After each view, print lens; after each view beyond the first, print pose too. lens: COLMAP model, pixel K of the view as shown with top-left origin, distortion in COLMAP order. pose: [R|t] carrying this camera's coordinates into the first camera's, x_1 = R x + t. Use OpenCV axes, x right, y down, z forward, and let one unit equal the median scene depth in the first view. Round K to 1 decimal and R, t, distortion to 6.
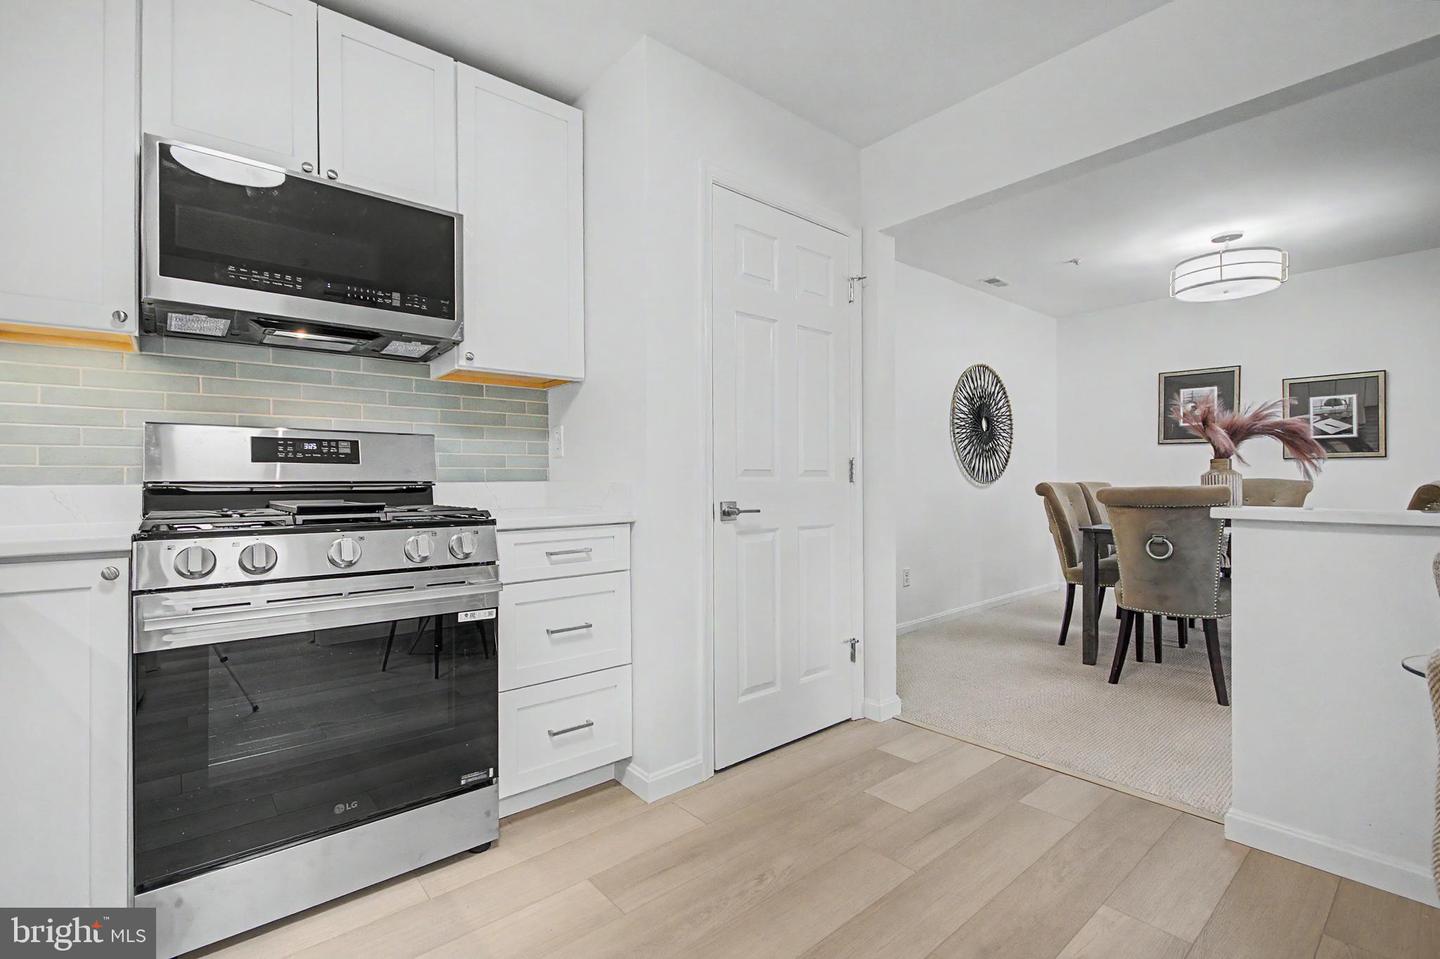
lens RADIAL K [[644.7, 0, 728.4], [0, 644.7, 481.7], [0, 0, 1]] dist [-0.004087, -0.000918]
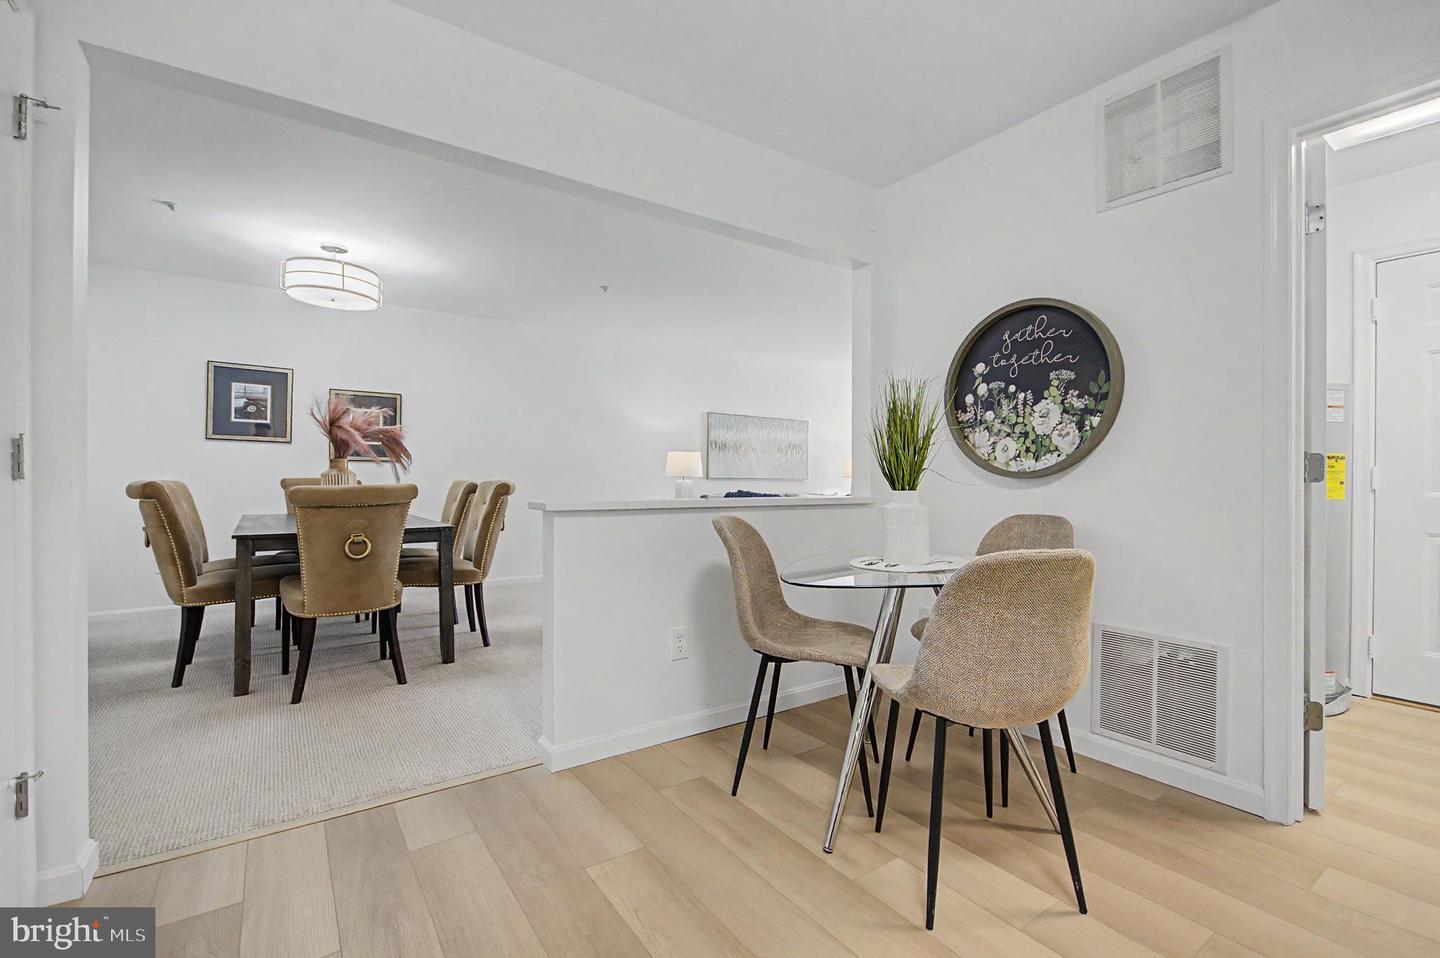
lens RADIAL K [[644.7, 0, 692.7], [0, 644.7, 480.5], [0, 0, 1]] dist [-0.004087, -0.000918]
pose [[0.100918, 0.006012, 0.994877, -0.216872], [-0.005102, 0.999972, -0.005525, 0.001991], [-0.994882, -0.004519, 0.100945, 0.313963]]
